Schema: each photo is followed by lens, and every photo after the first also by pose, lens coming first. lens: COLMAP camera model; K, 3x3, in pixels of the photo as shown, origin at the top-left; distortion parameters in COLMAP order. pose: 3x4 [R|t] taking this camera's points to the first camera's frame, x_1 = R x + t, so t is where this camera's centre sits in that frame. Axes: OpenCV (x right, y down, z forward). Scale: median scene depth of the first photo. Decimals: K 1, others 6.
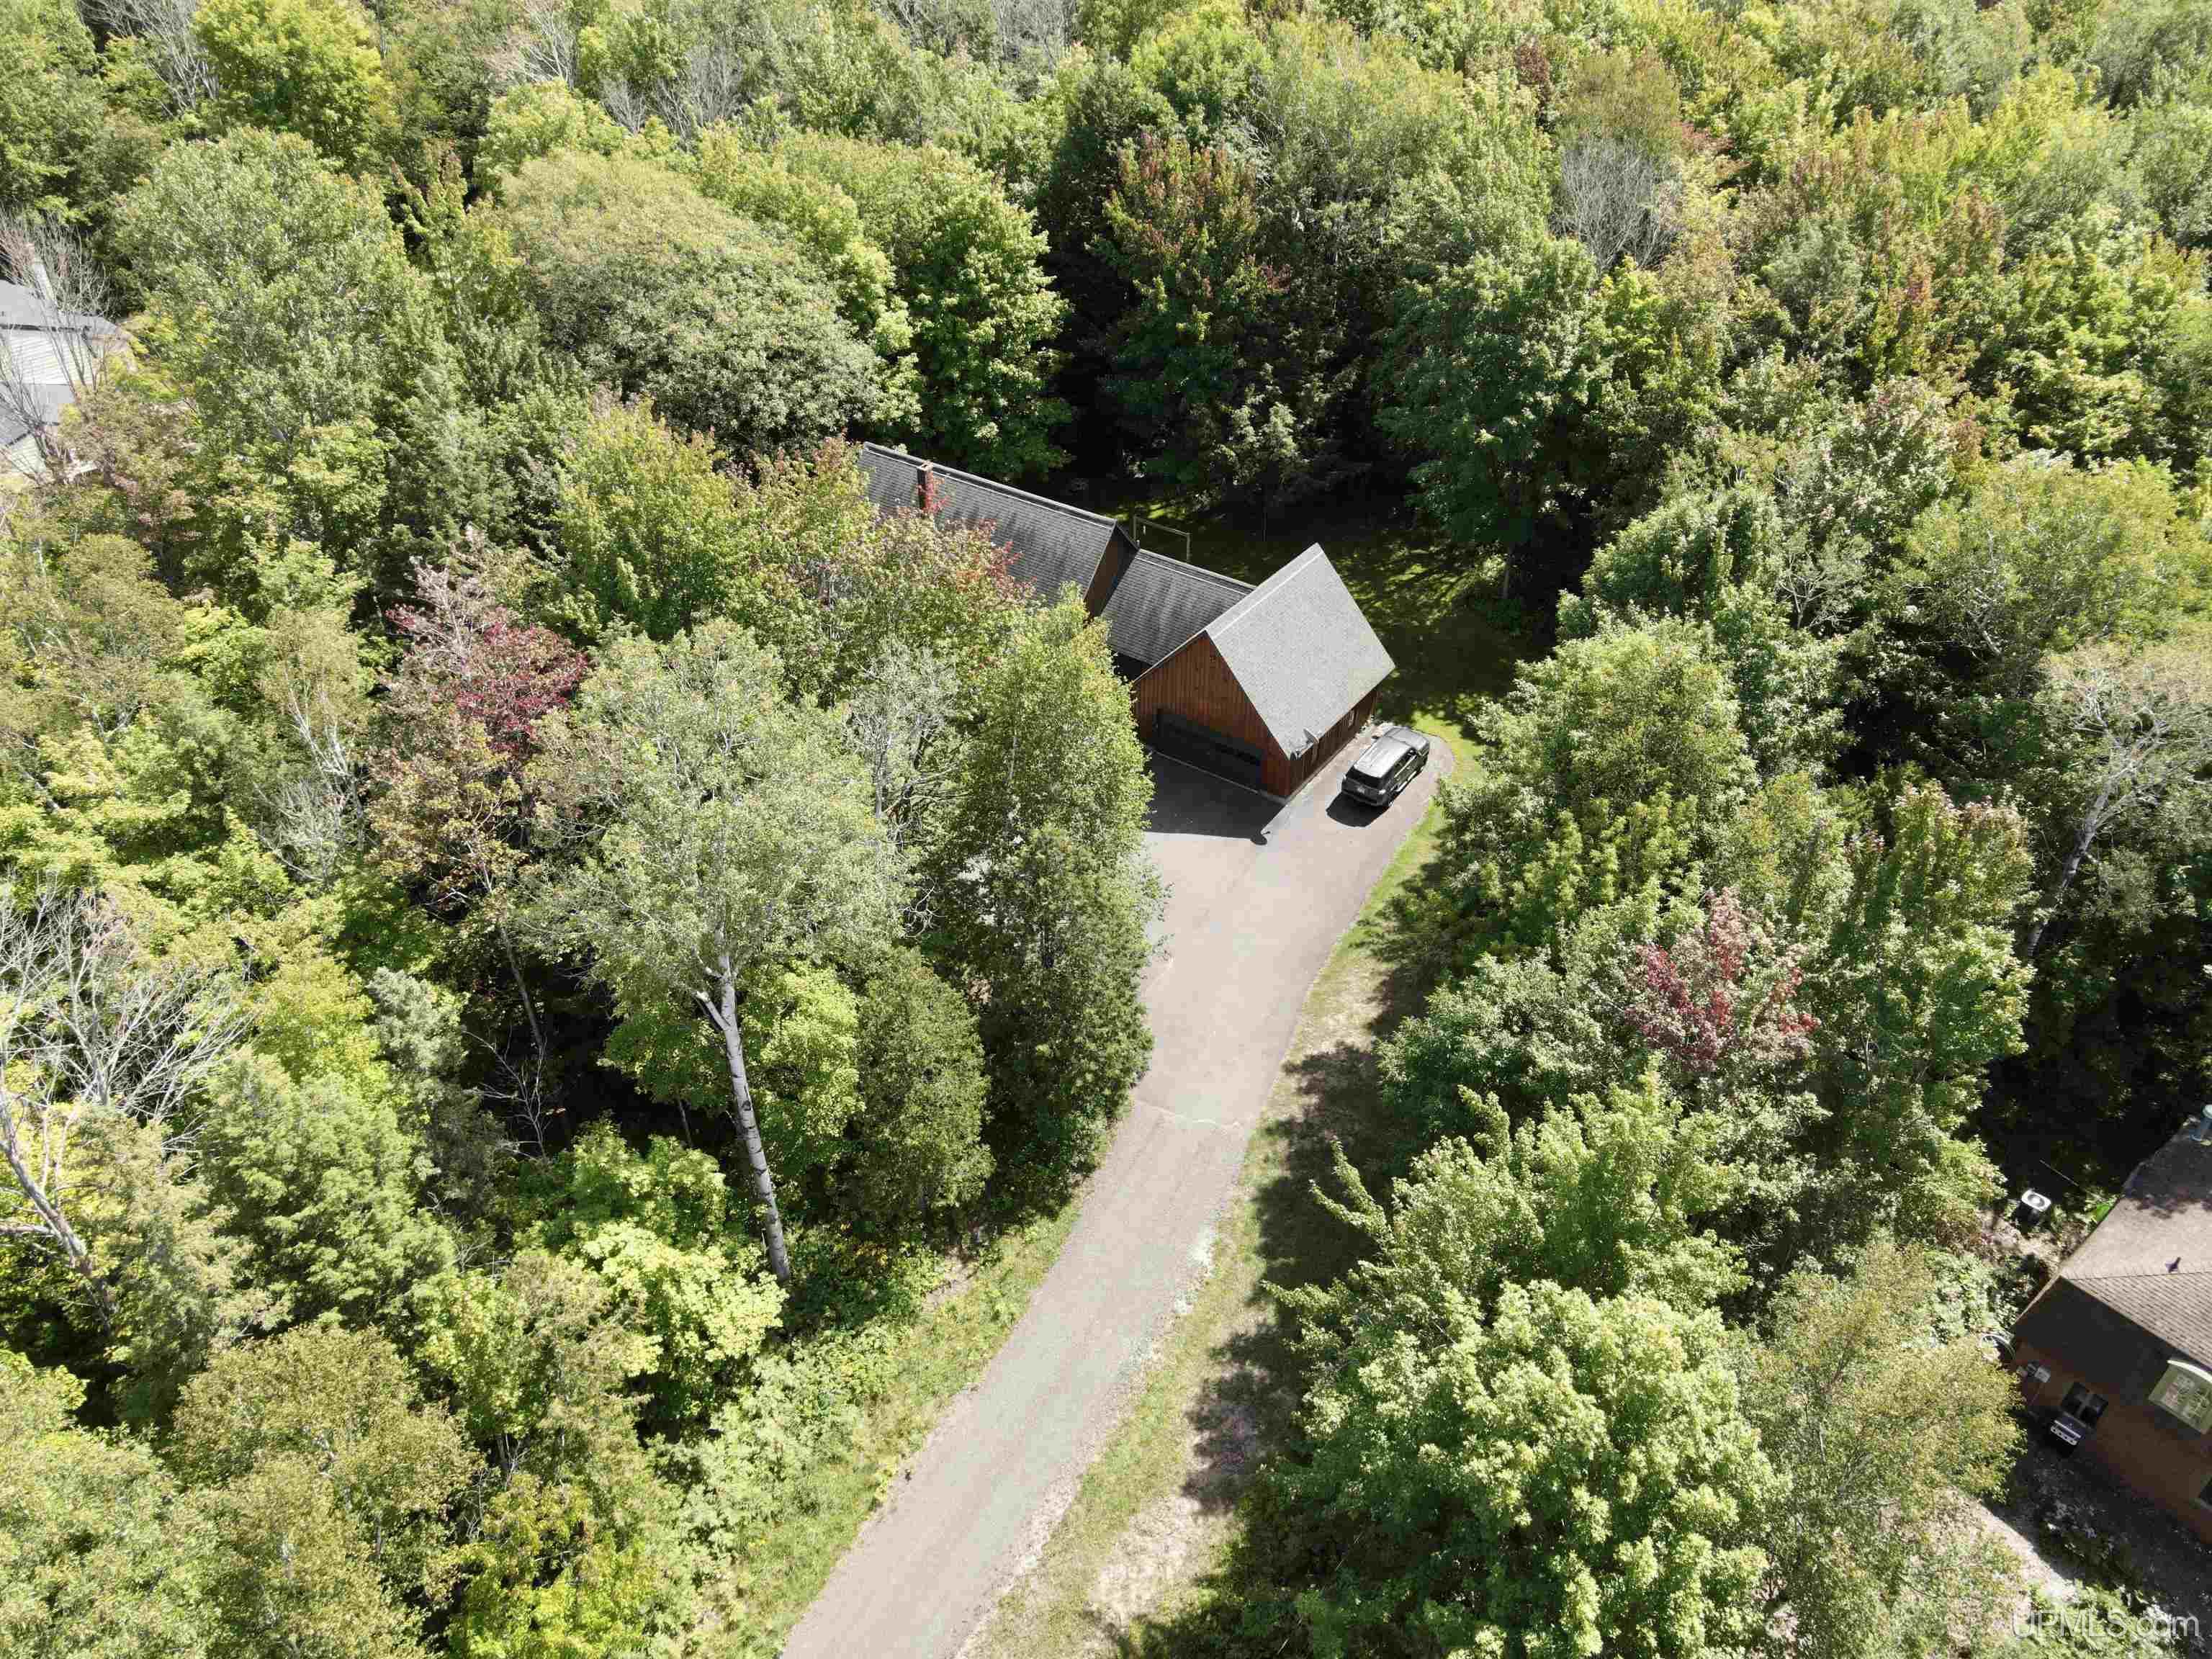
lens RADIAL K [[1616.2, 0, 1105.2], [0, 1616.2, 854.9], [0, 0, 1]] dist [0.002322, 0.023282]
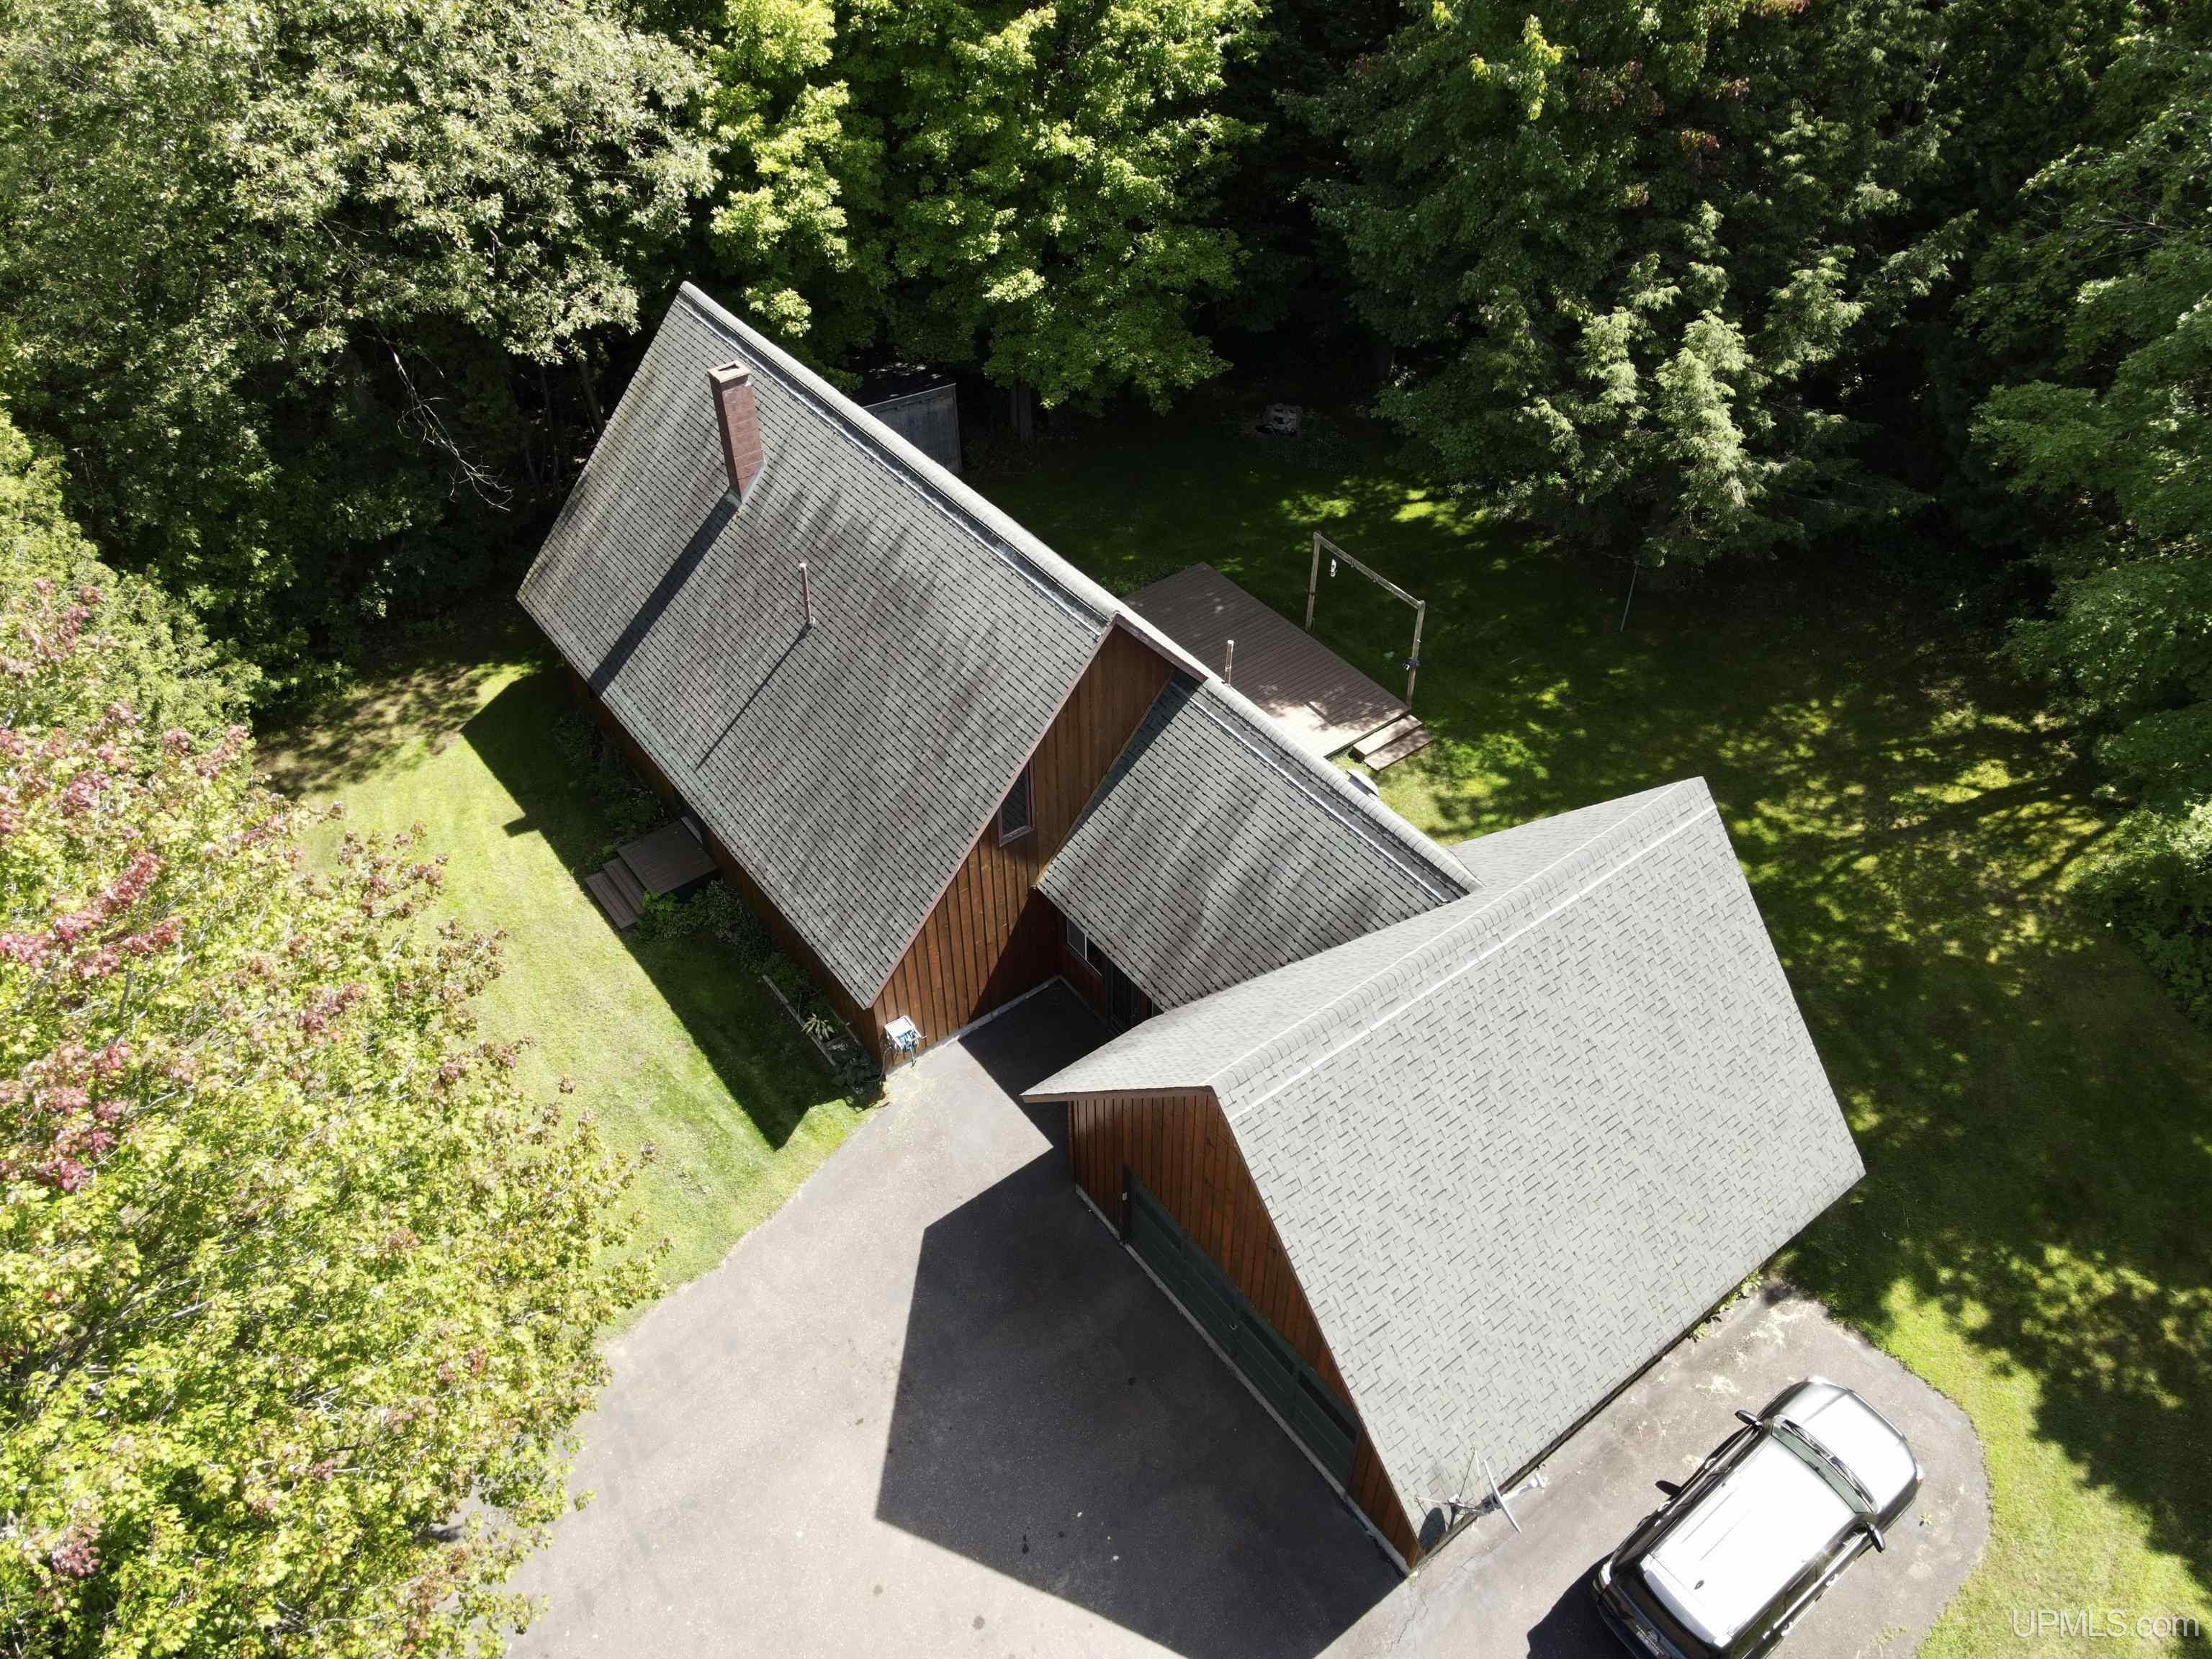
lens RADIAL K [[1616.2, 0, 1101.8], [0, 1616.2, 836.2], [0, 0, 1]] dist [0.002322, 0.023282]
pose [[0.950376, 0.207670, -0.231642, 0.094589], [-0.184784, 0.975824, 0.116712, -0.198853], [0.250279, -0.068116, 0.965775, 0.658331]]
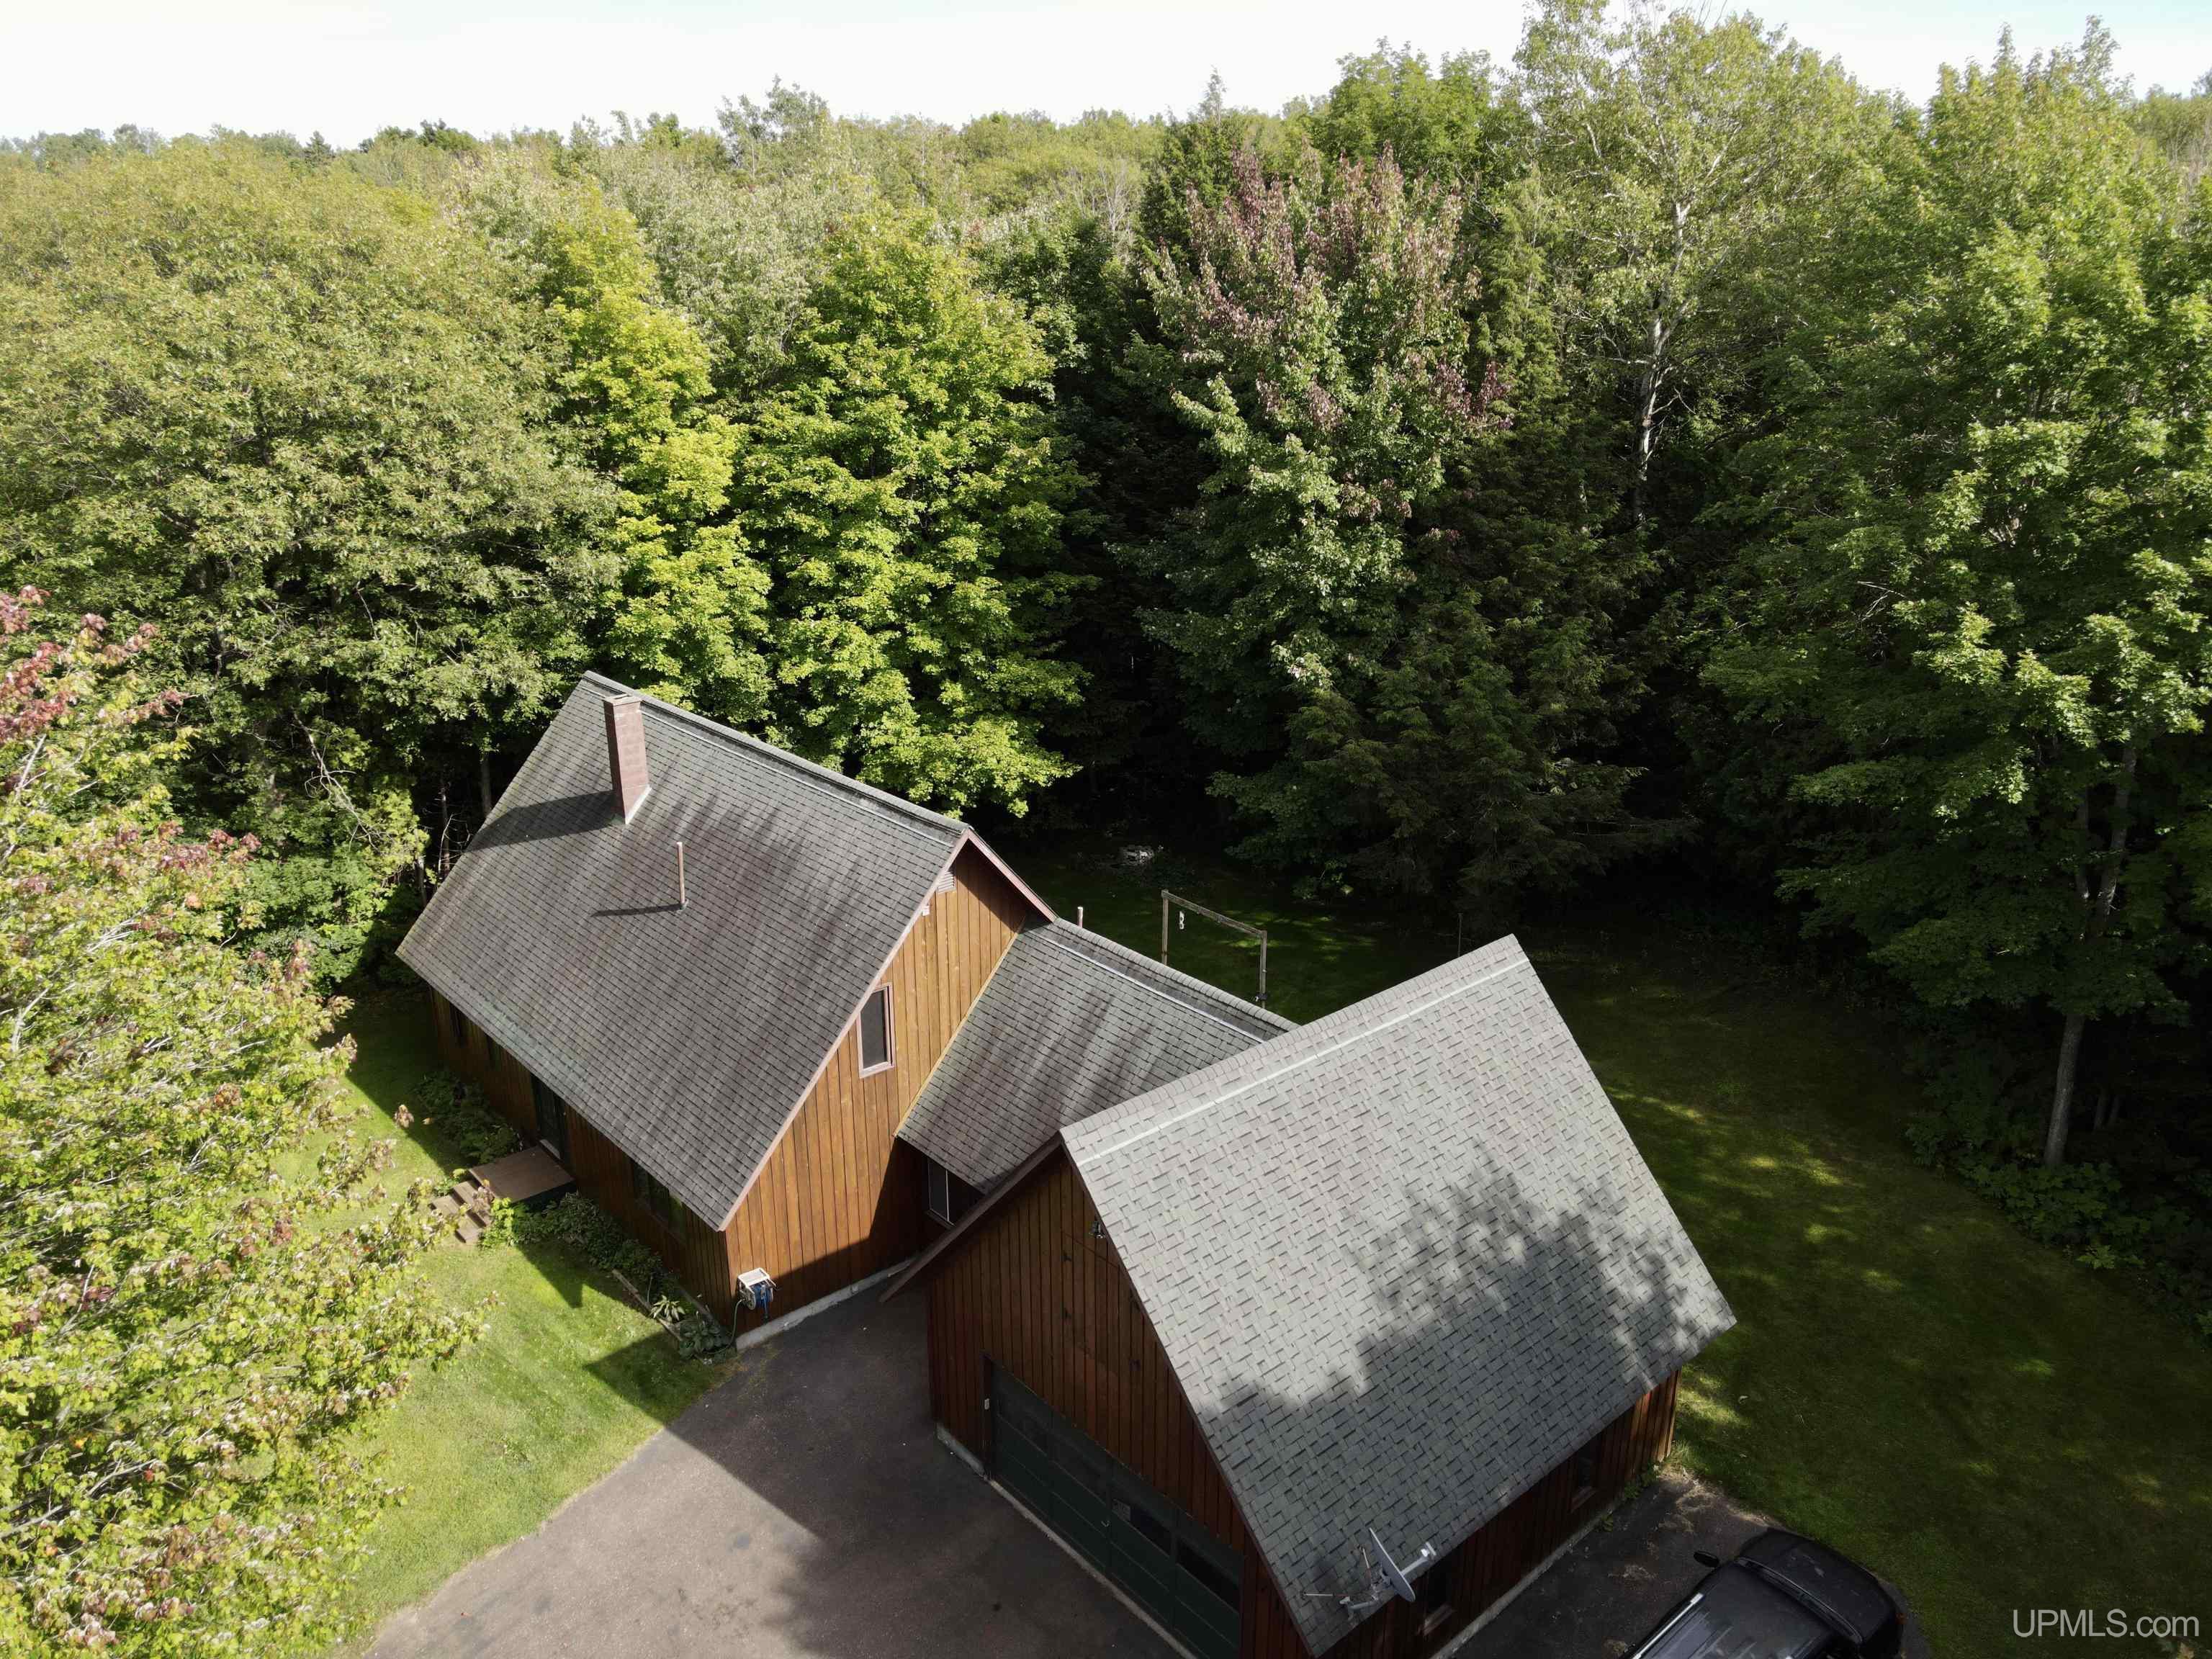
lens RADIAL K [[1616.2, 0, 1100.7], [0, 1616.2, 847.0], [0, 0, 1]] dist [0.002322, 0.023282]
pose [[0.970793, 0.079756, -0.226276, 0.123263], [-0.146378, 0.944149, -0.295222, -0.093665], [0.190093, 0.319721, 0.928247, 0.654000]]
